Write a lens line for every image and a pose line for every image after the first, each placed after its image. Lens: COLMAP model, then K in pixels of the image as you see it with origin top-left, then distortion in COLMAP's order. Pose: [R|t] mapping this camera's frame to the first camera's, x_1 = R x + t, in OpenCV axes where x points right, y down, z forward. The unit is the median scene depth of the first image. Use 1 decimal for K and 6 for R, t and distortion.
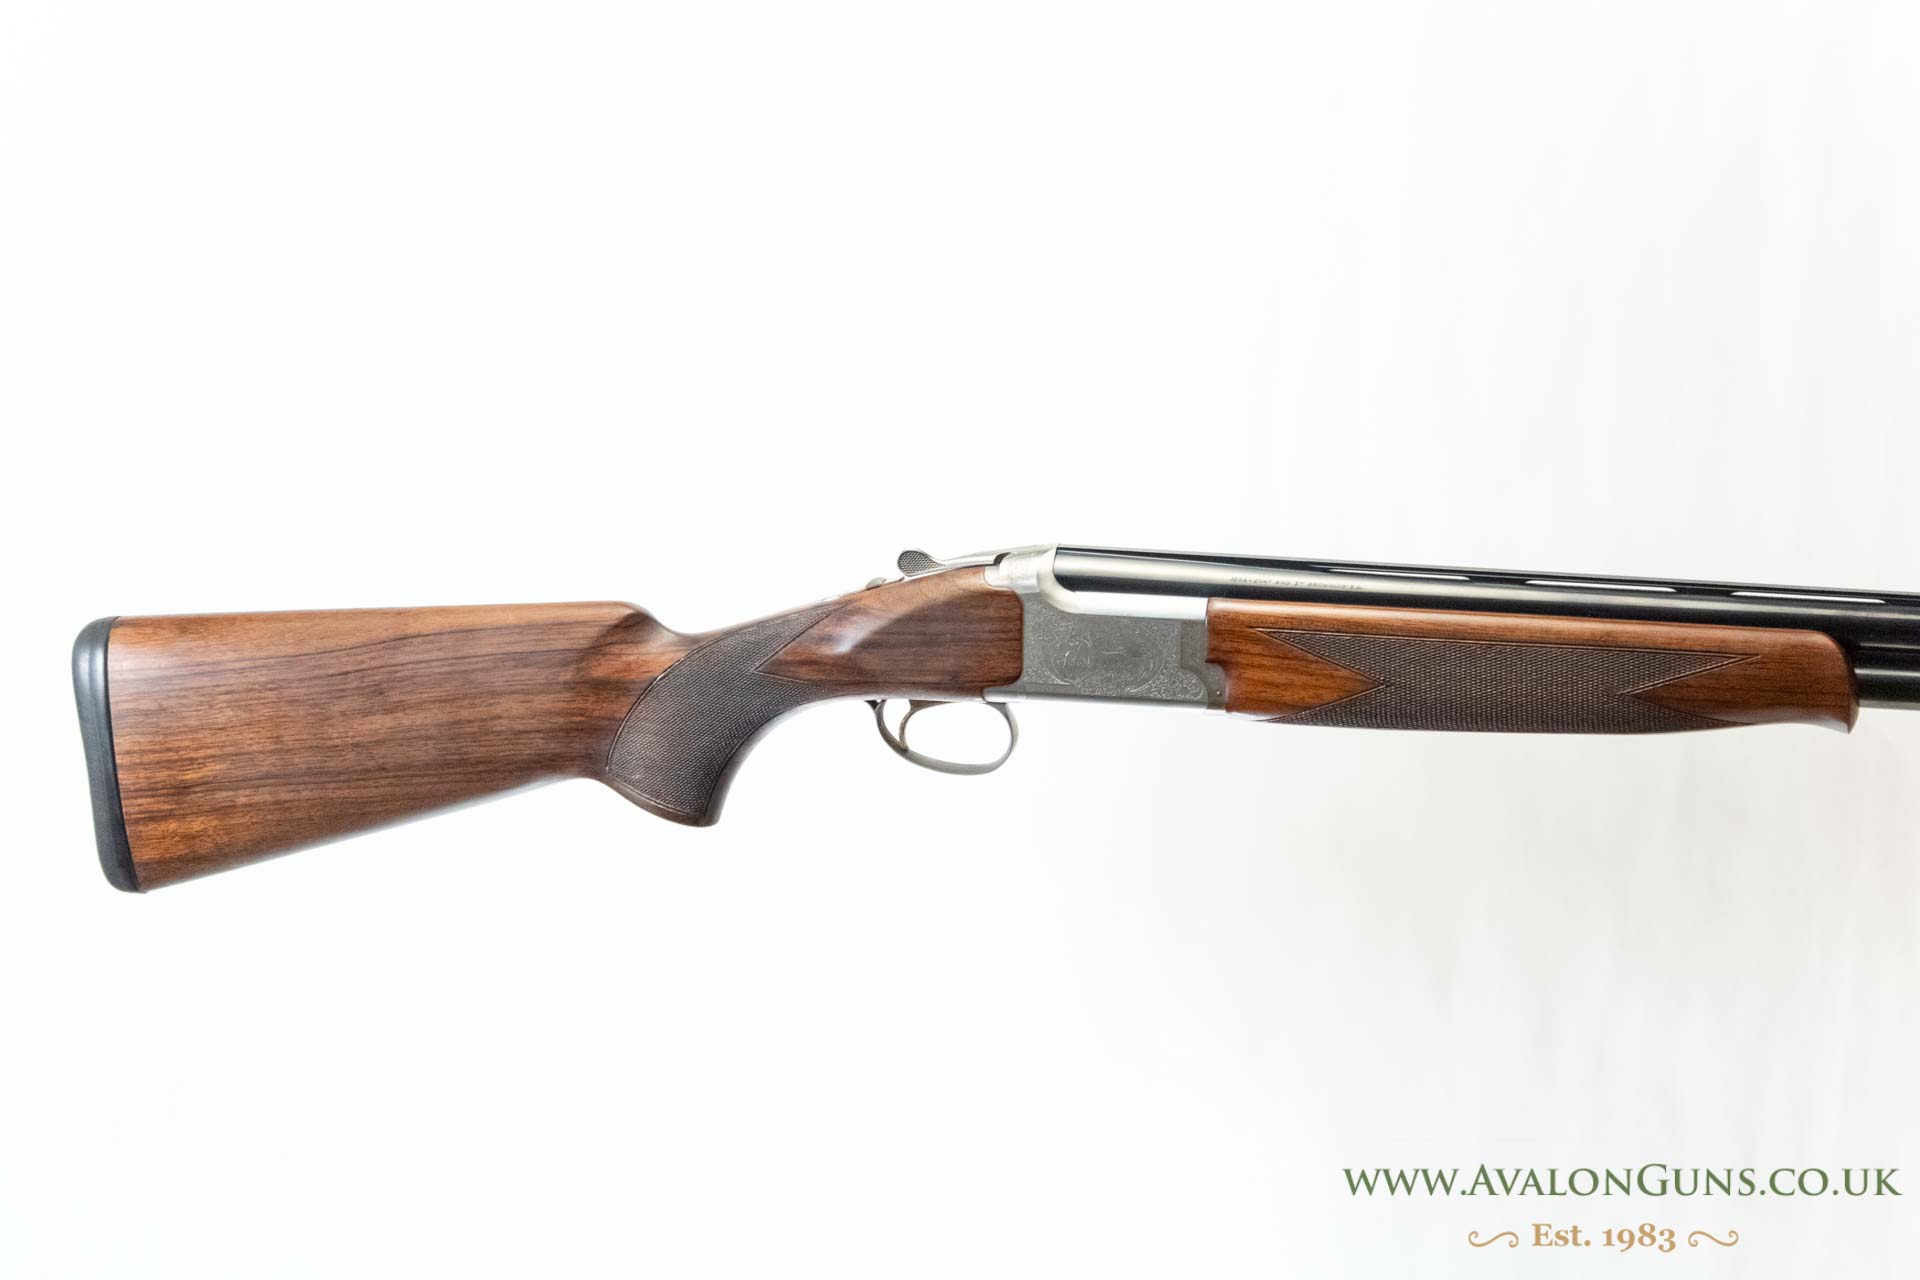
lens RADIAL K [[4373.0, 0, 959.8], [0, 4373.0, 640.1], [0, 0, 1]] dist [0.013125, 0.000000]
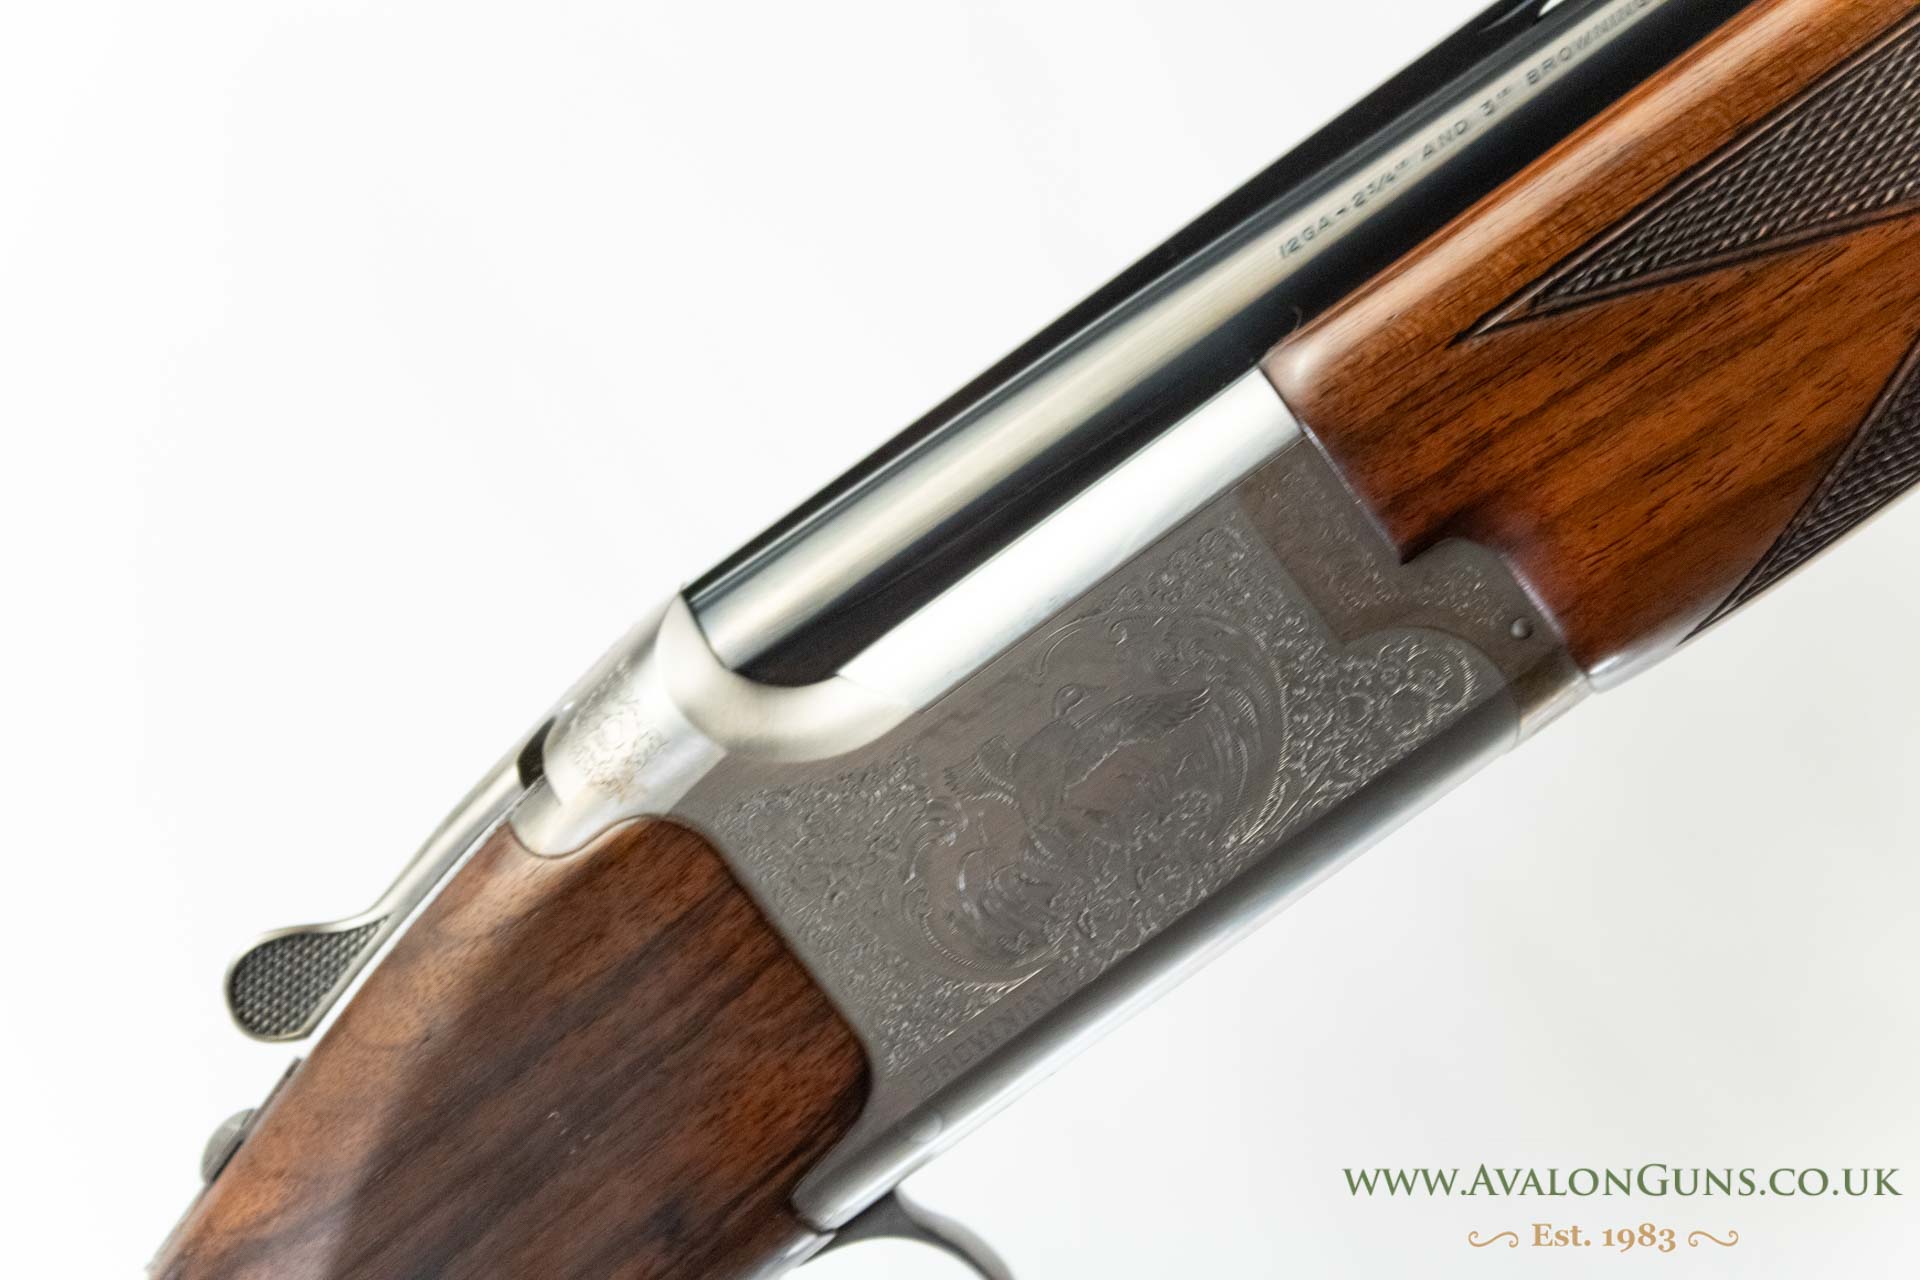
lens RADIAL K [[4799.9, 0, 959.8], [0, 4799.9, 639.2], [0, 0, 1]] dist [0.088810, 0.000000]
pose [[0.786653, -0.605750, 0.119347, -0.000651], [0.617066, 0.777712, -0.119970, 0.026030], [-0.020145, 0.168020, 0.985578, 0.718667]]
